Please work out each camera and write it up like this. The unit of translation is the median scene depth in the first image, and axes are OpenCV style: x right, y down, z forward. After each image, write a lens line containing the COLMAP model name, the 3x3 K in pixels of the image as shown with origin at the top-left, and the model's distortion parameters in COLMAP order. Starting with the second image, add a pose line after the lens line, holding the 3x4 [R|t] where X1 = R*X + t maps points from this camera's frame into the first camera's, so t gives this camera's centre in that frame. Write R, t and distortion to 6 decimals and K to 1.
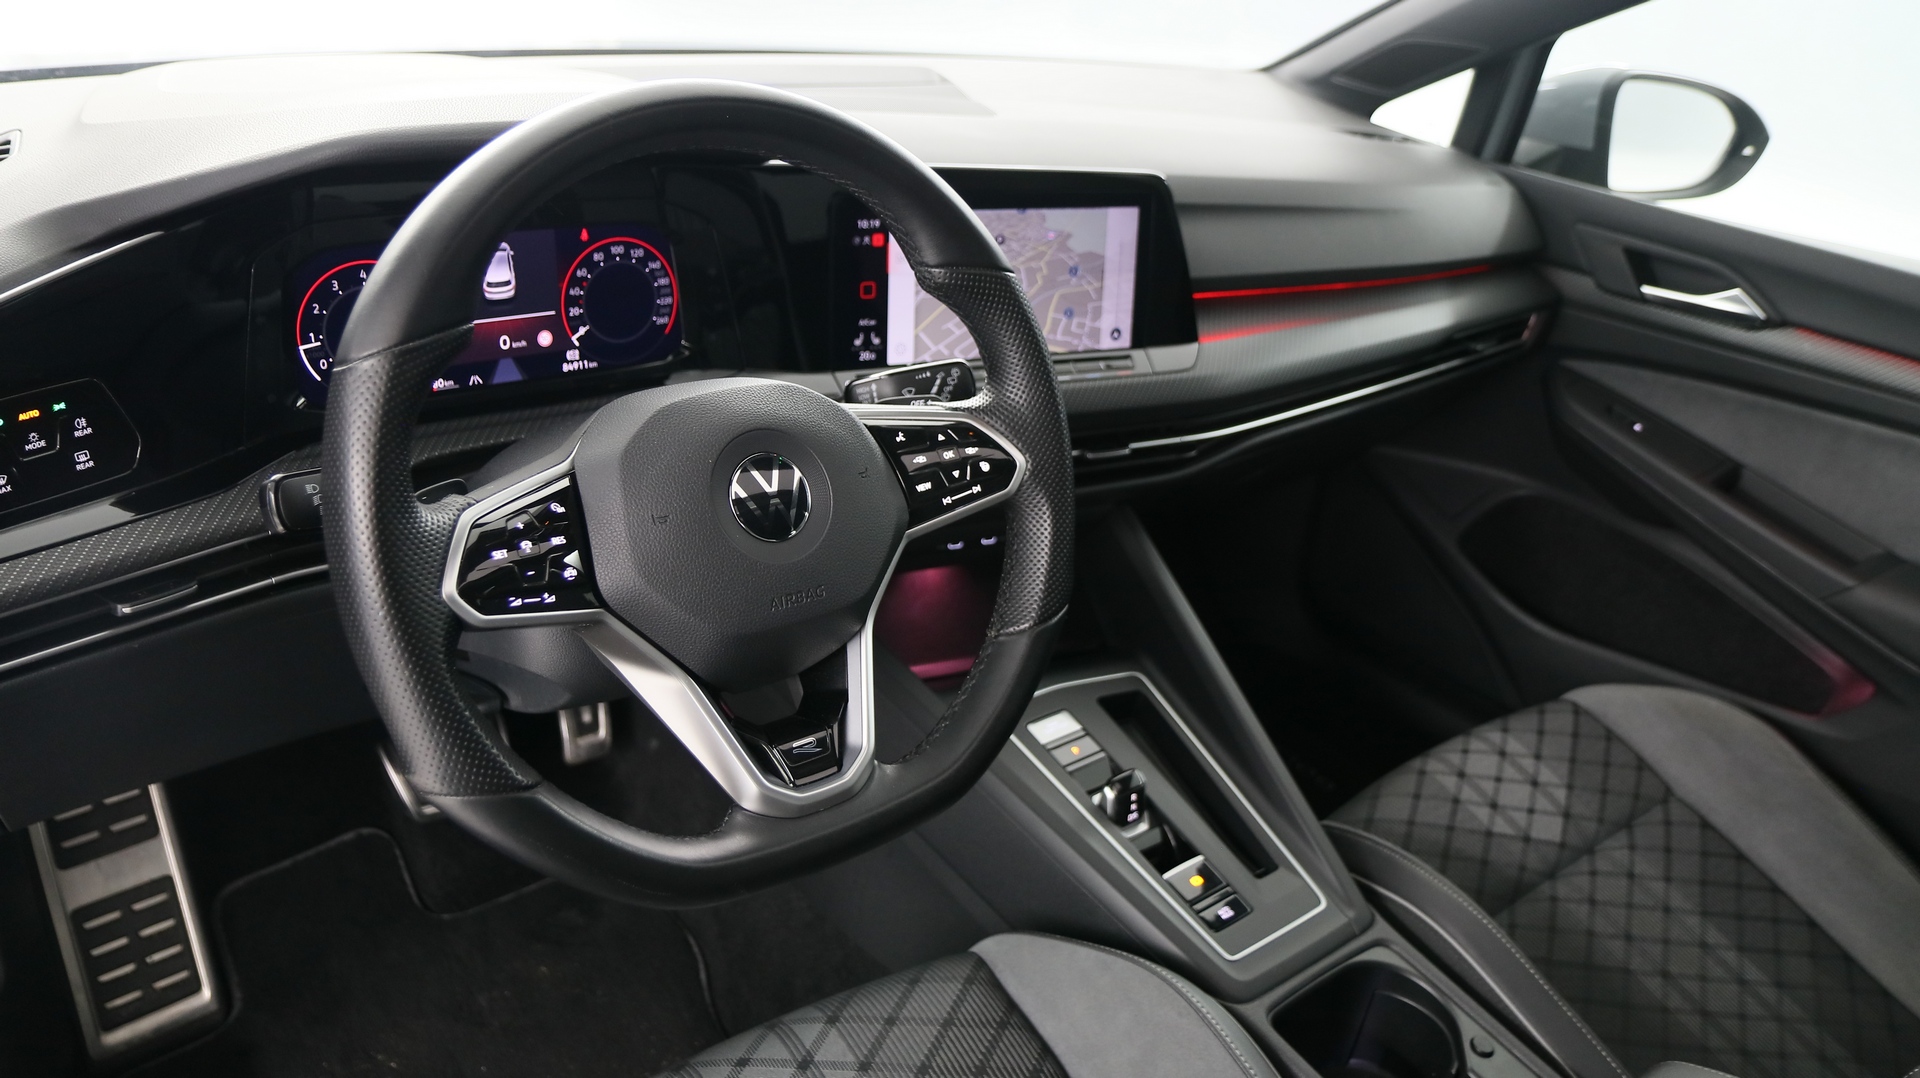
lens RADIAL K [[1442.2, 0, 947.6], [0, 1442.2, 535.8], [0, 0, 1]] dist [-0.019927, -0.002069]
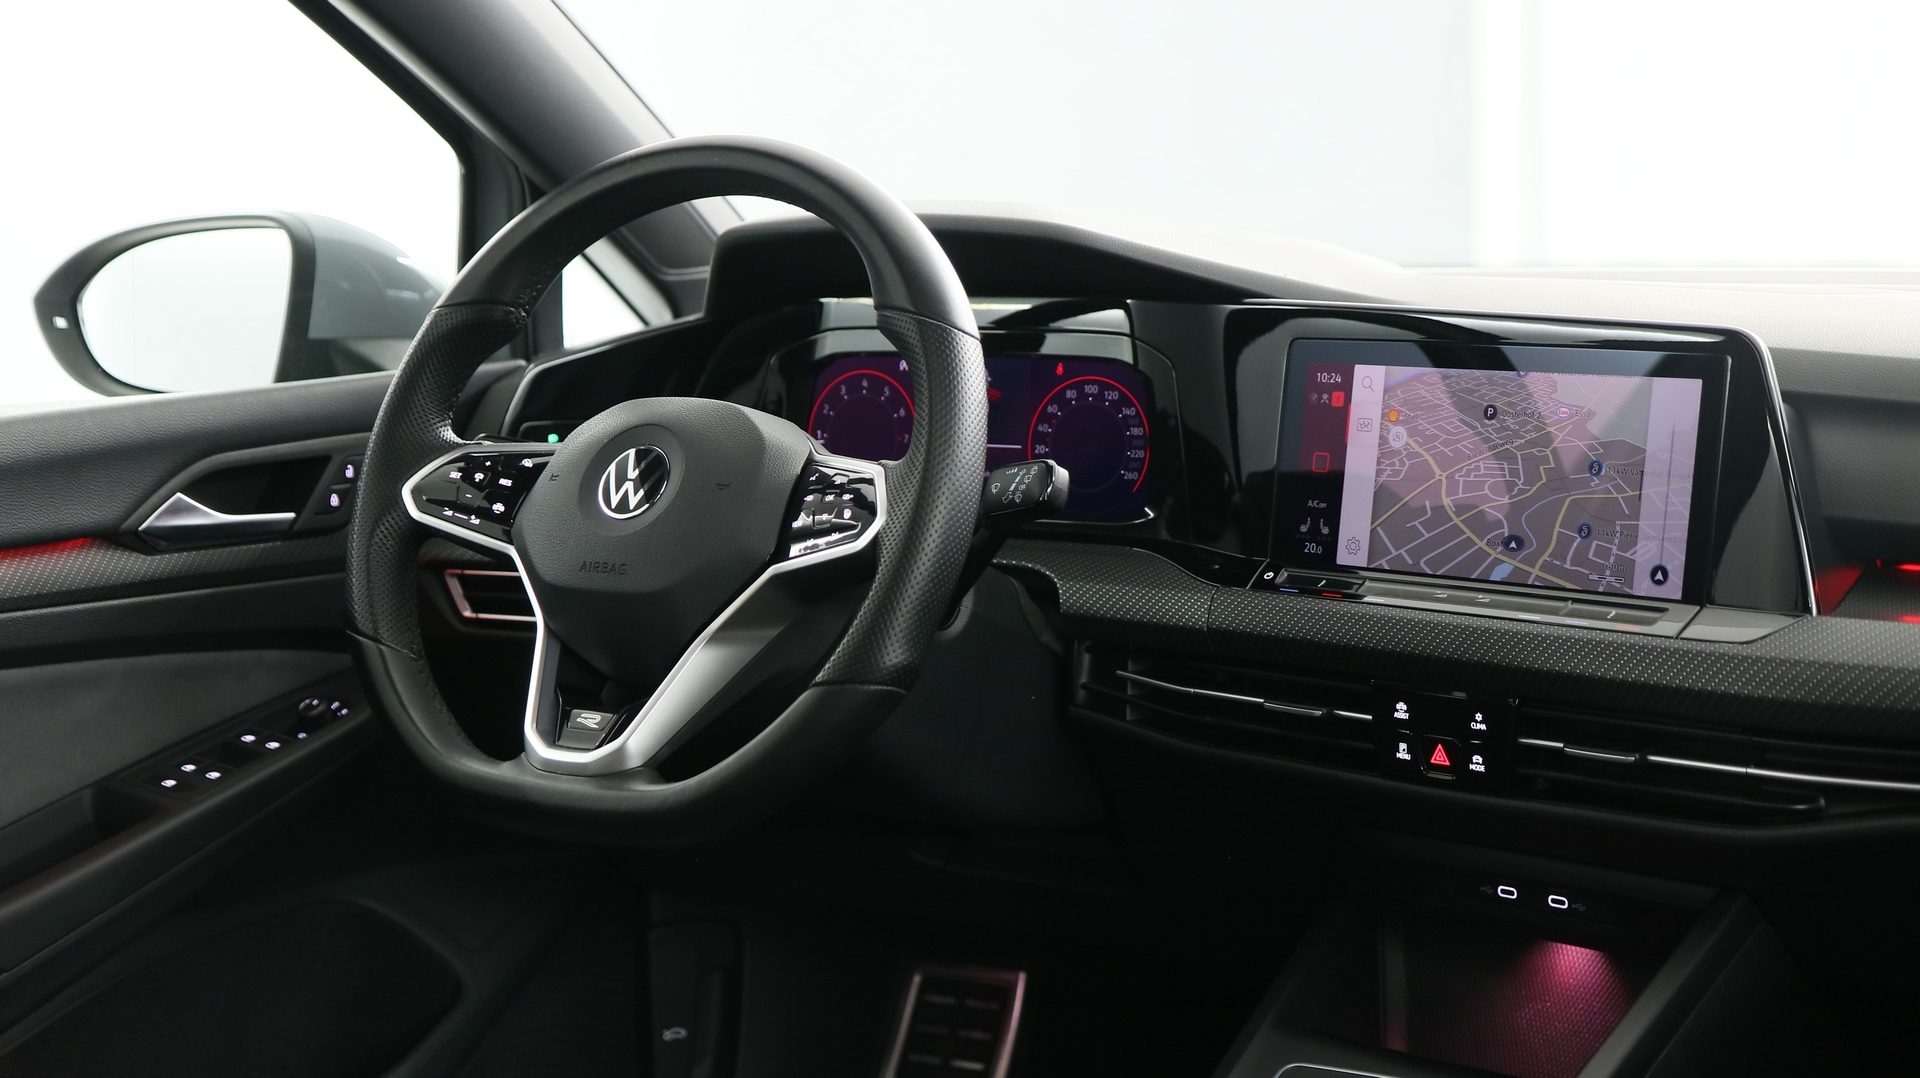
lens RADIAL K [[2828.5, 0, 968.0], [0, 2828.5, 551.1], [0, 0, 1]] dist [-0.020778, 0.000000]
pose [[0.310683, 0.020632, -0.950290, 1.299474], [-0.370614, 0.923266, -0.101121, 0.094017], [0.875284, 0.383607, 0.294490, 0.403576]]
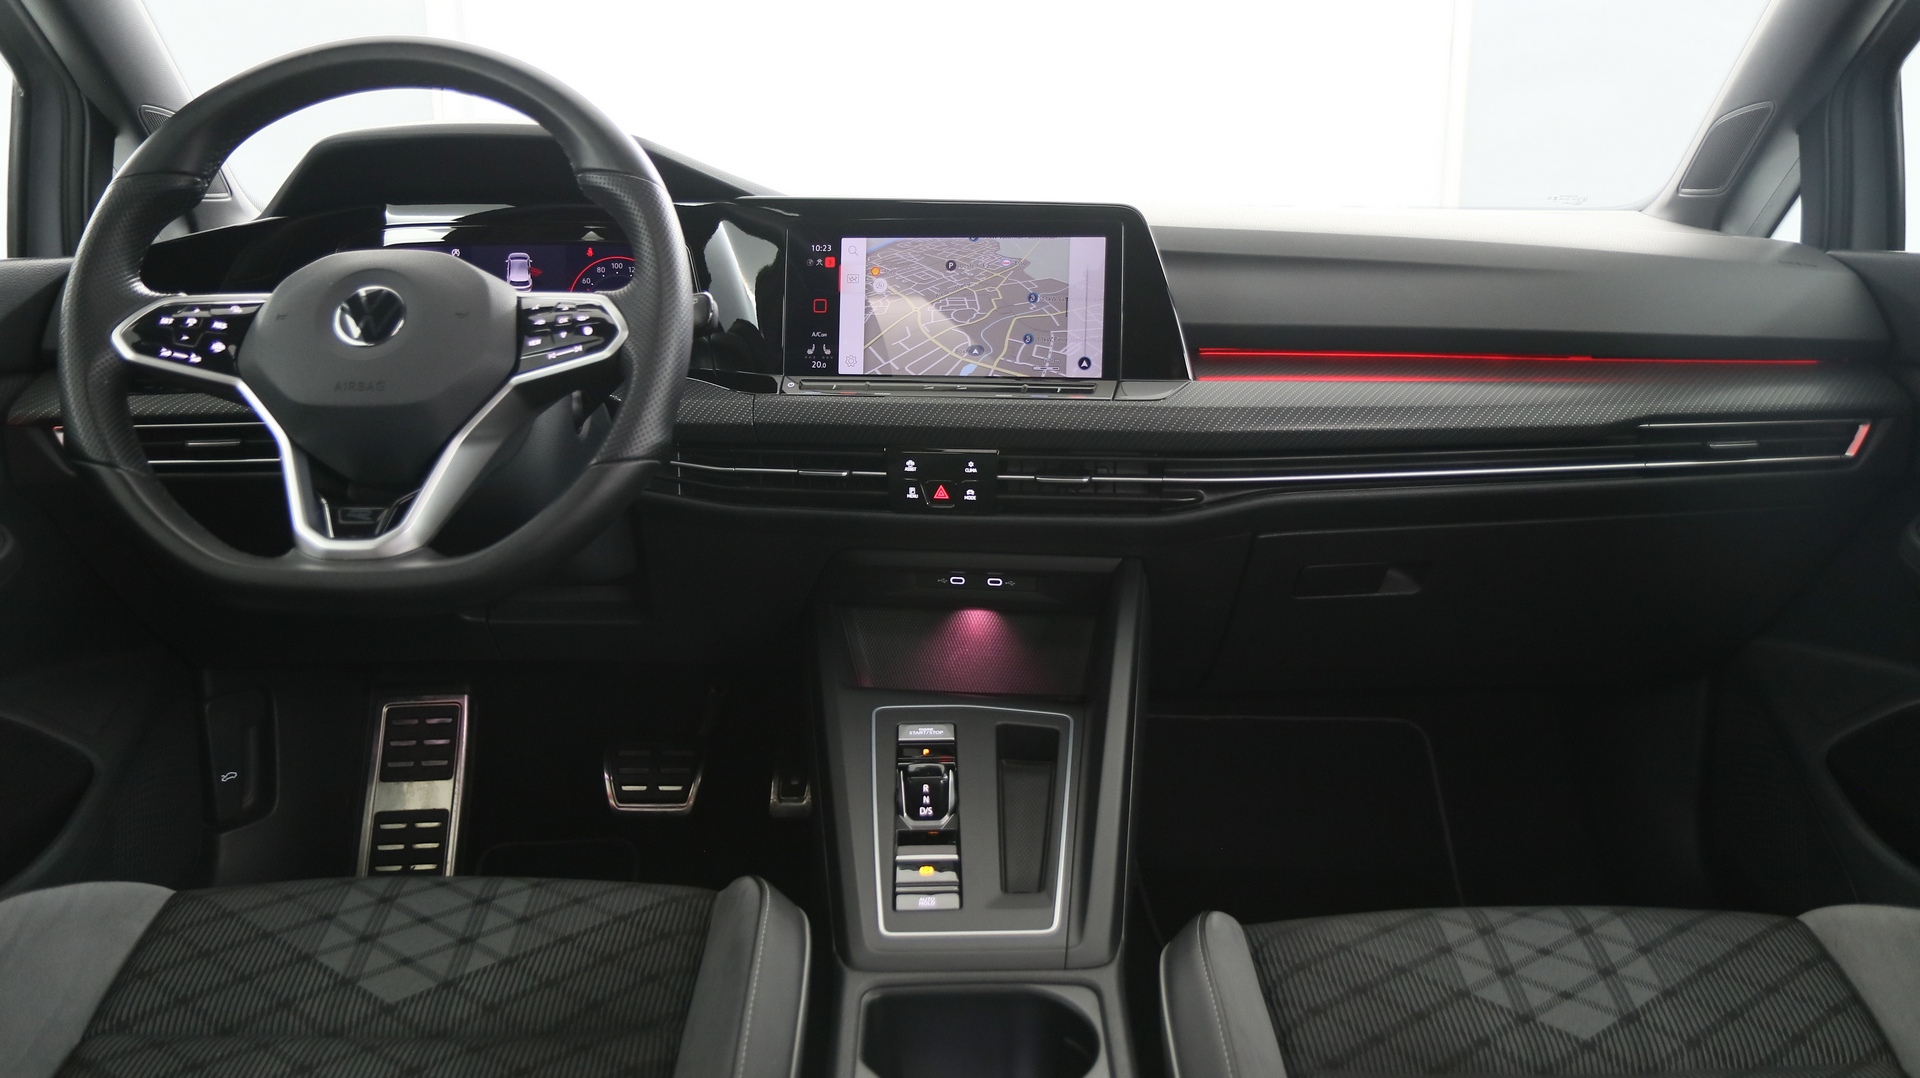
lens RADIAL K [[1442.2, 0, 950.4], [0, 1442.2, 549.7], [0, 0, 1]] dist [-0.019927, -0.002069]
pose [[0.781034, 0.025718, -0.623959, 0.725339], [-0.197791, 0.957901, -0.208099, 0.225166], [0.592339, 0.285946, 0.753240, 0.258288]]
